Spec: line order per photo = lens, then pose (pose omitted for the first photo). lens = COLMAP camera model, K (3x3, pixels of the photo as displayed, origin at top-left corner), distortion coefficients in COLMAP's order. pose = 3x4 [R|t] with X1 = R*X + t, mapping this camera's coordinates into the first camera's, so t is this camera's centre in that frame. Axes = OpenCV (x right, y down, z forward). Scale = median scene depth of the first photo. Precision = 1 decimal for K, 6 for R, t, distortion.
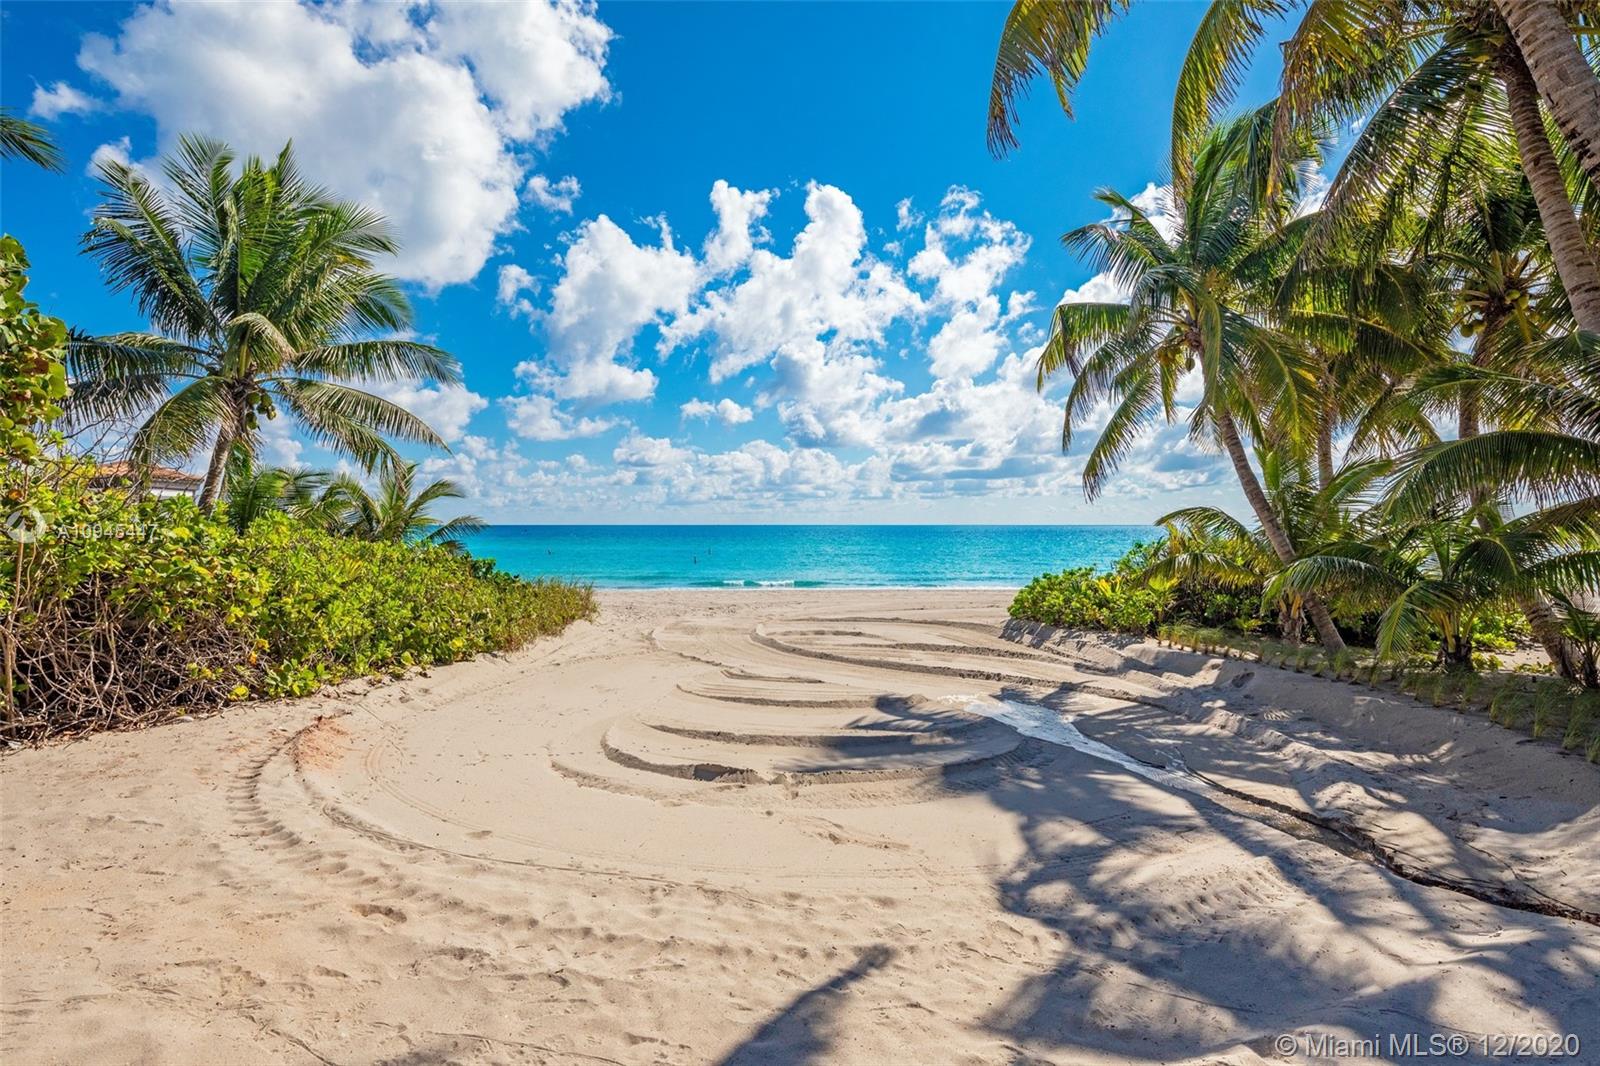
lens RADIAL K [[777.6, 0, 806.4], [0, 777.6, 536.6], [0, 0, 1]] dist [0.000501, -0.000514]
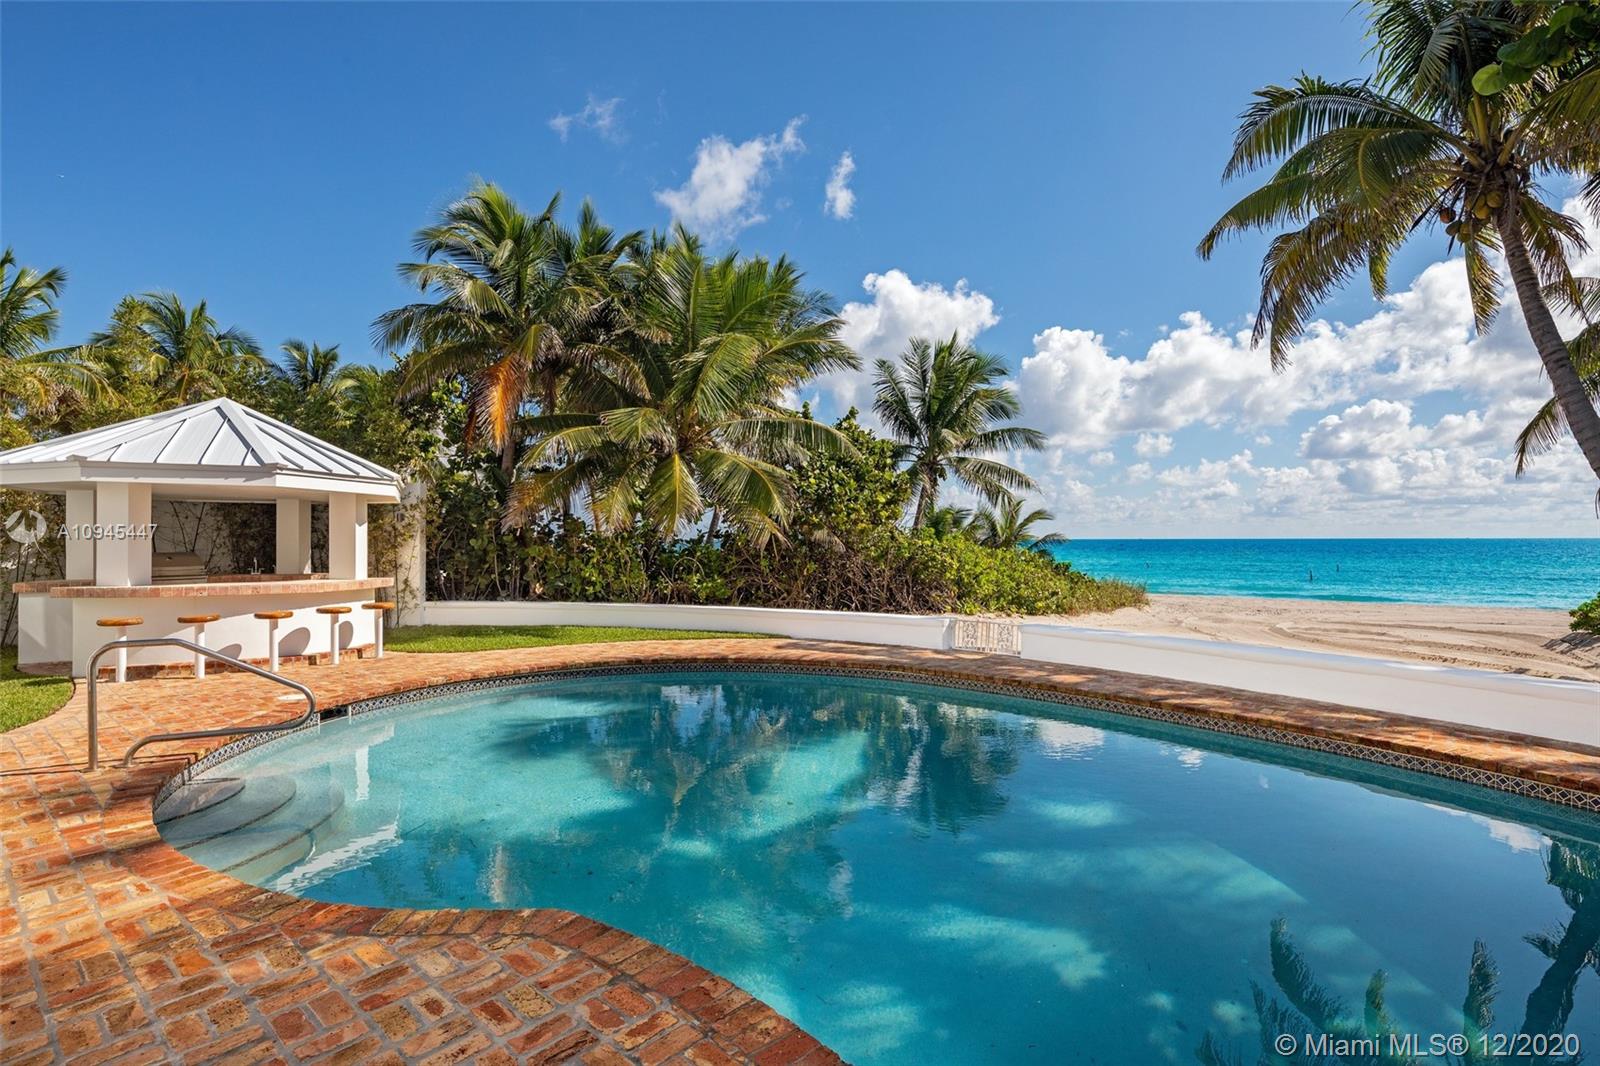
lens RADIAL K [[777.6, 0, 806.4], [0, 777.6, 536.6], [0, 0, 1]] dist [0.000501, -0.000514]
pose [[0.735998, -0.006854, -0.676949, 0.295785], [-0.006349, 0.999835, -0.017027, 0.010960], [0.676954, 0.016830, 0.735833, -0.548286]]
